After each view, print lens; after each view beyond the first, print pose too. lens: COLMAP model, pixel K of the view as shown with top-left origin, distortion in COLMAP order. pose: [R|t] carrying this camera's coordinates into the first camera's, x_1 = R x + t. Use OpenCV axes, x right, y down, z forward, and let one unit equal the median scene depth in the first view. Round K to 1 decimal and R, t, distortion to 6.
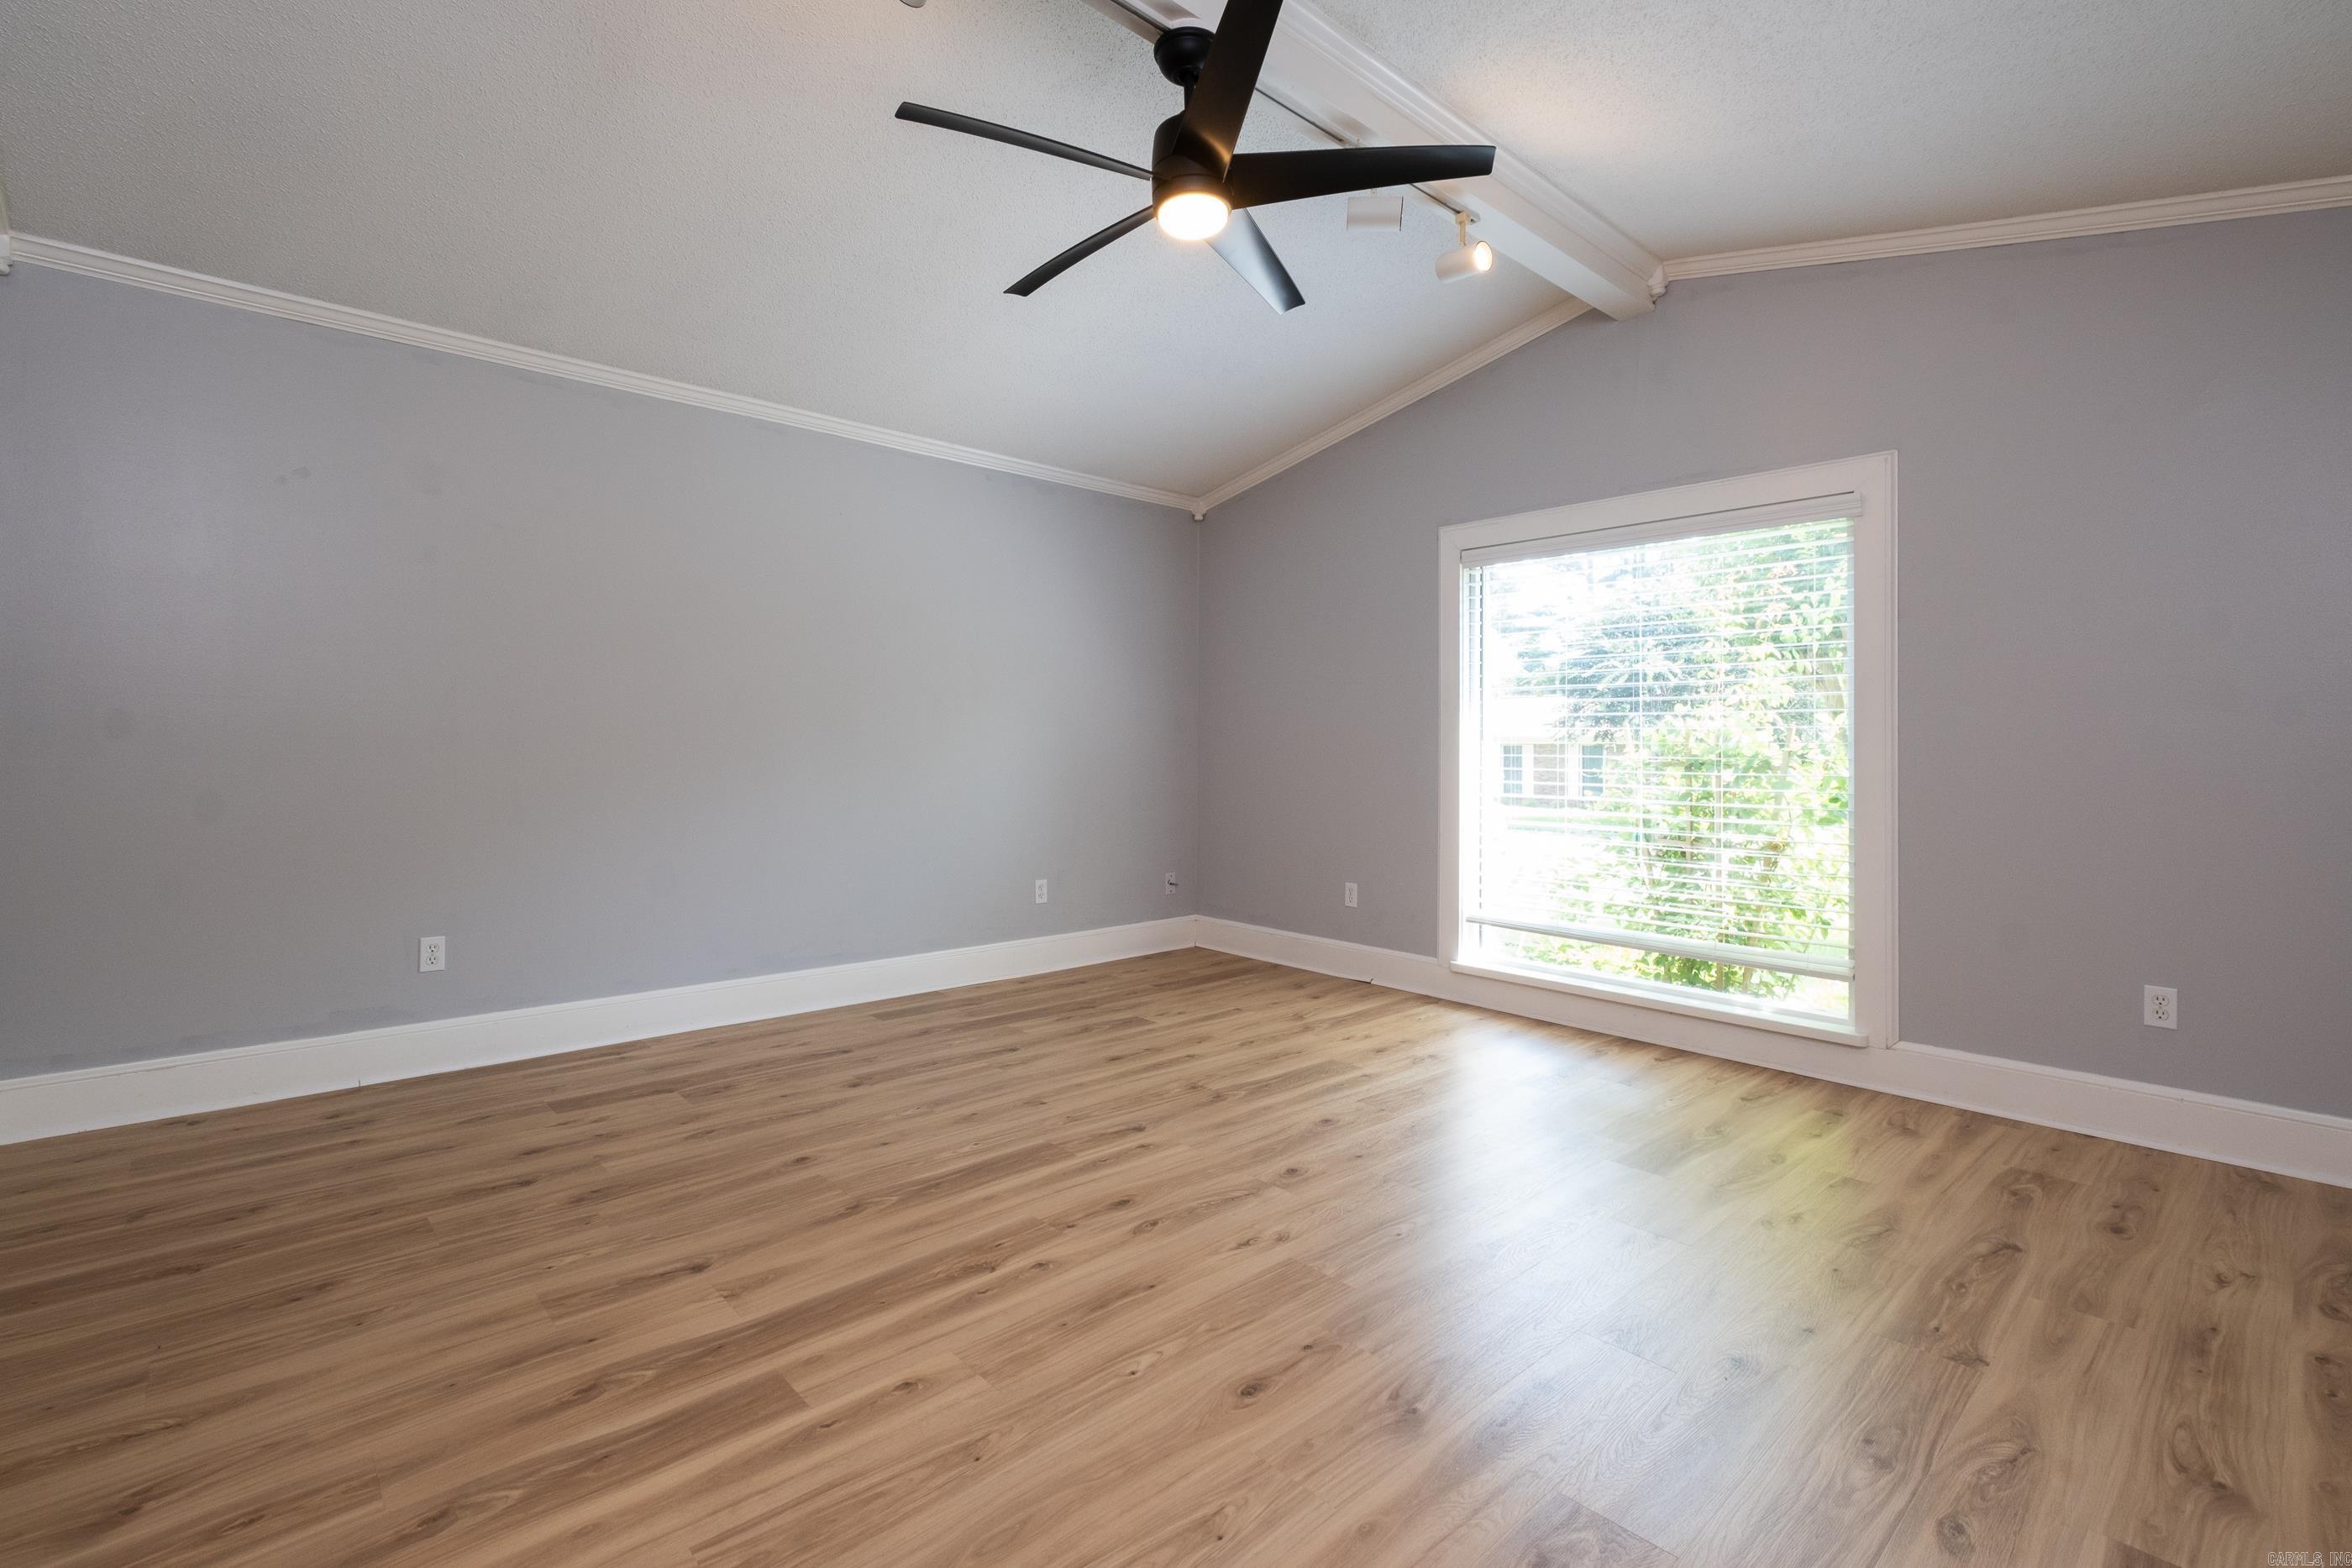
lens RADIAL K [[1058.1, 0, 1173.0], [0, 1058.1, 730.4], [0, 0, 1]] dist [-0.000729, -0.000259]
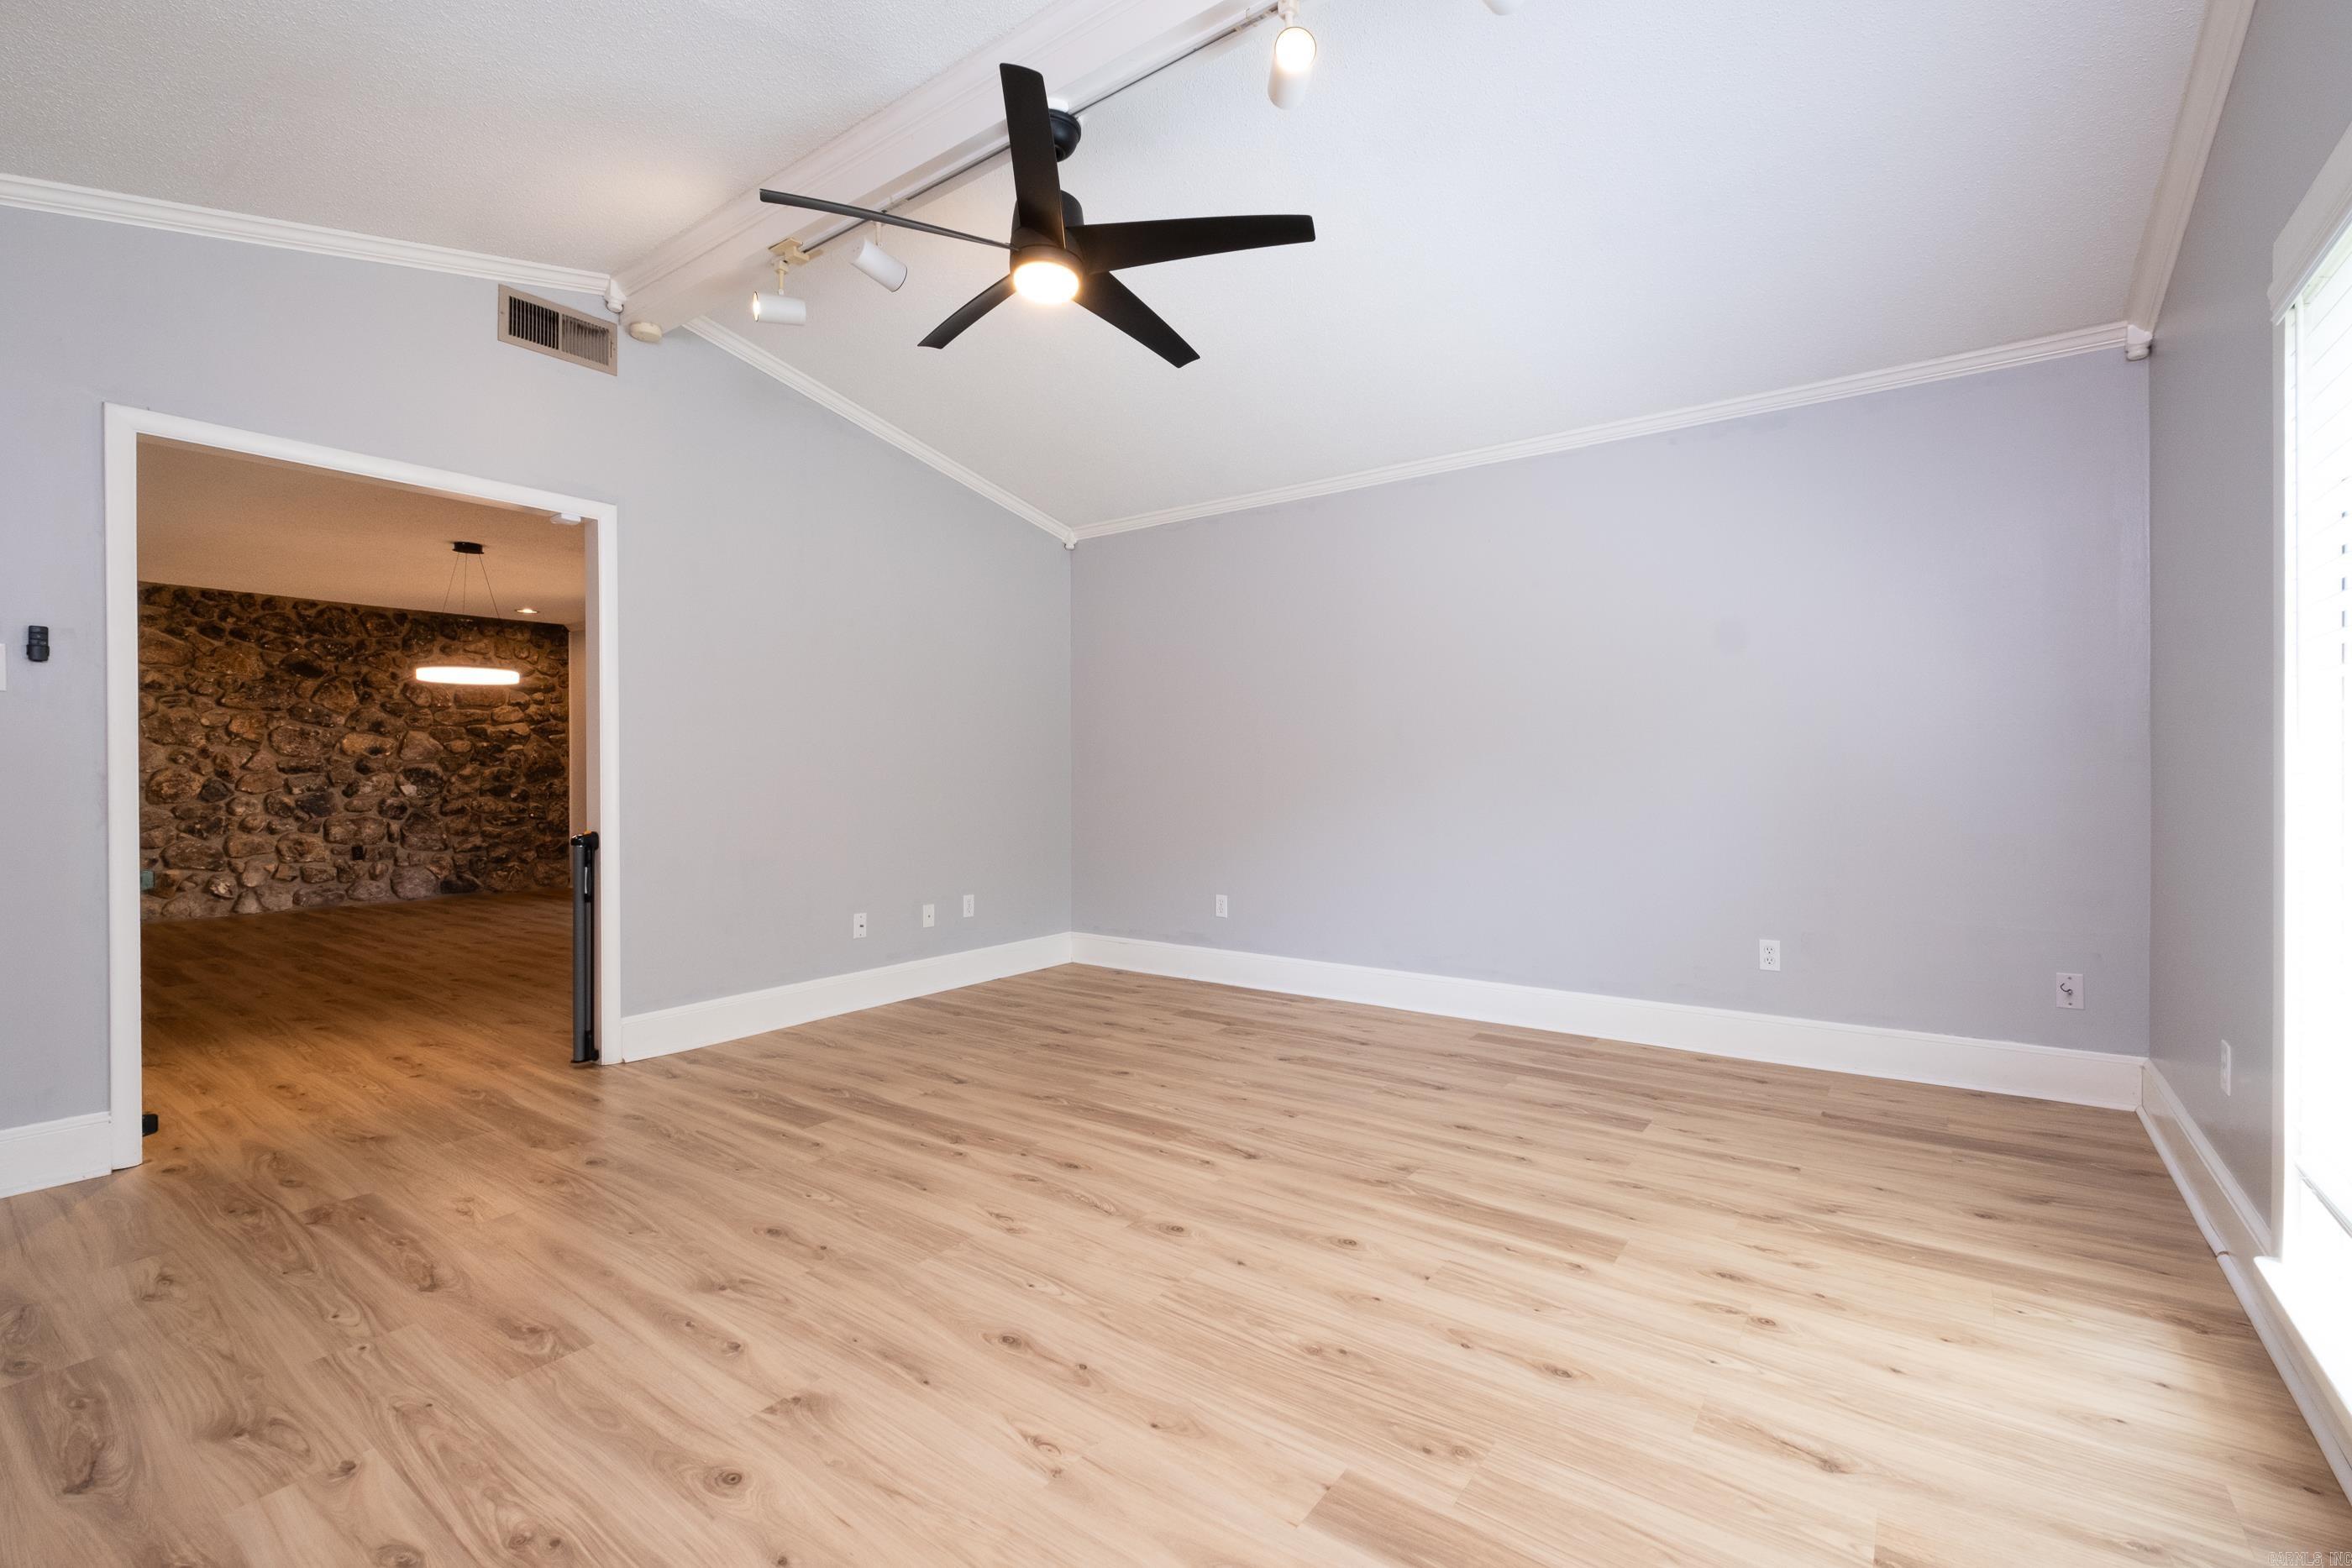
lens RADIAL K [[1029.5, 0, 1174.1], [0, 1029.5, 778.9], [0, 0, 1]] dist [-0.001078, -0.000665]
pose [[0.189532, -0.001418, -0.981874, 1.051886], [0.023470, 0.999720, 0.003087, 0.025596], [0.981594, -0.023630, 0.189512, 0.892066]]
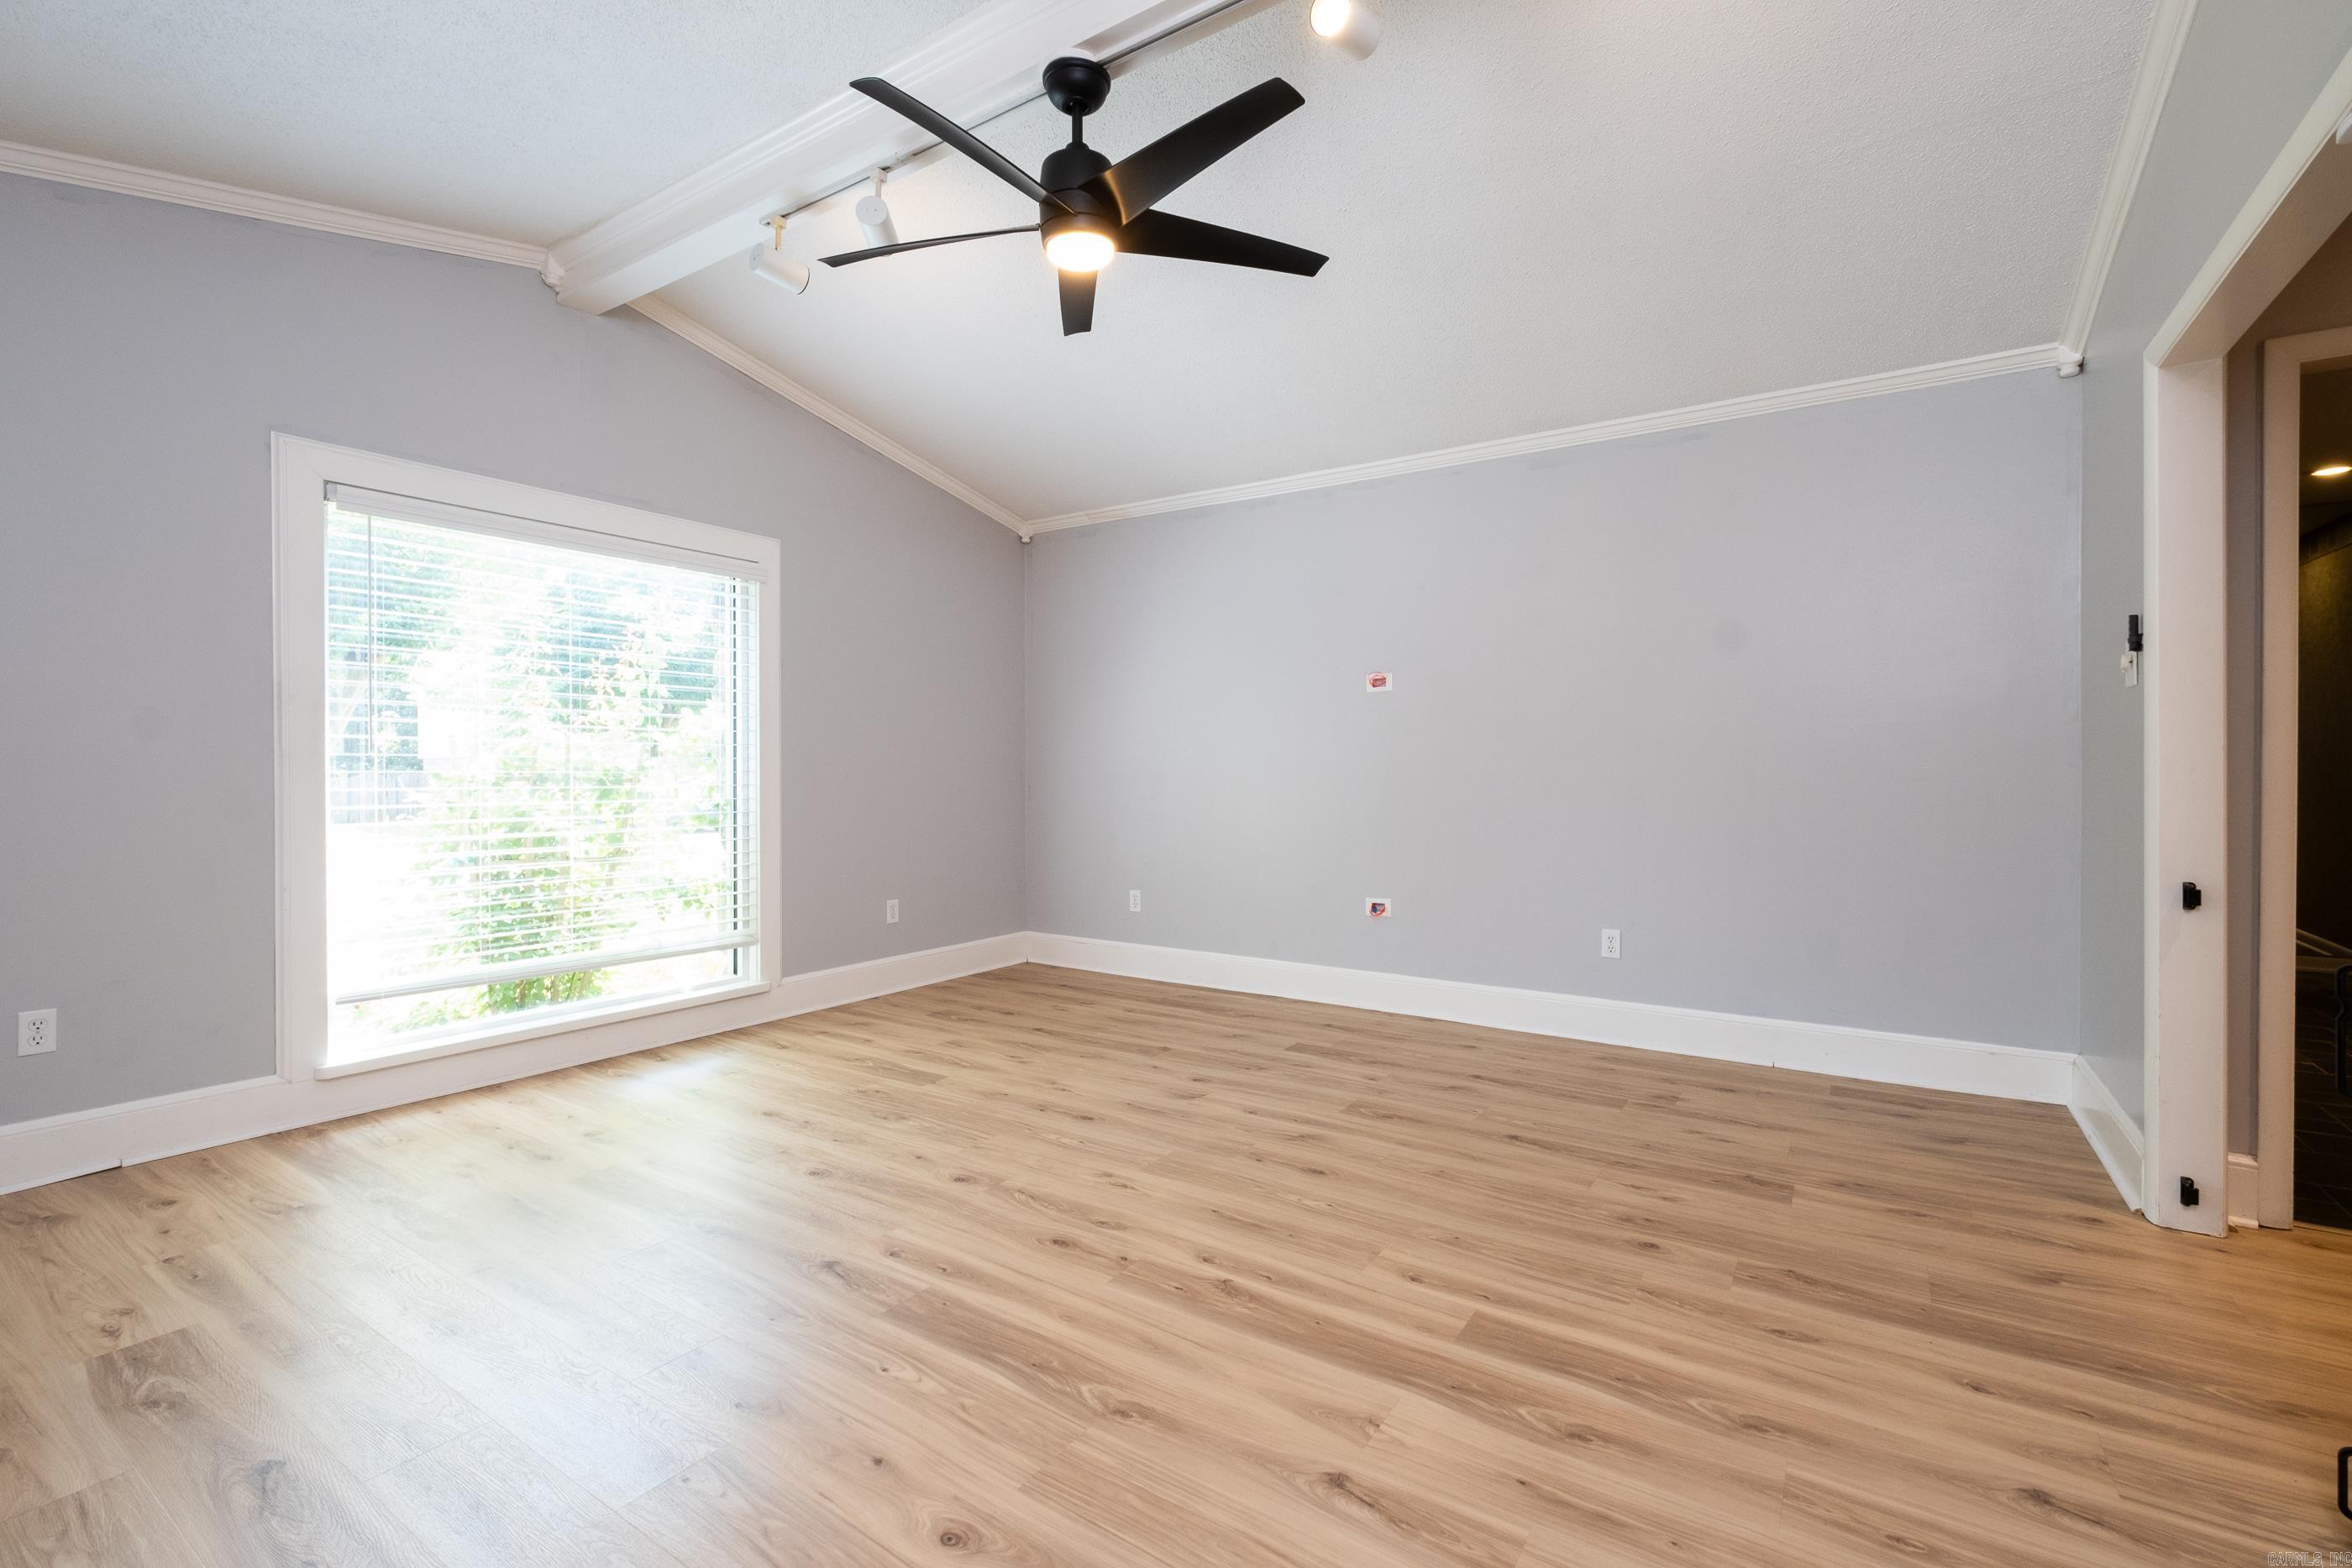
lens RADIAL K [[1029.5, 0, 1174.1], [0, 1029.5, 778.9], [0, 0, 1]] dist [-0.001078, -0.000665]
pose [[-0.238830, -0.018349, 0.970888, -0.953650], [-0.020285, 0.999698, 0.013904, 0.011846], [-0.970850, -0.016373, -0.239130, 1.110906]]
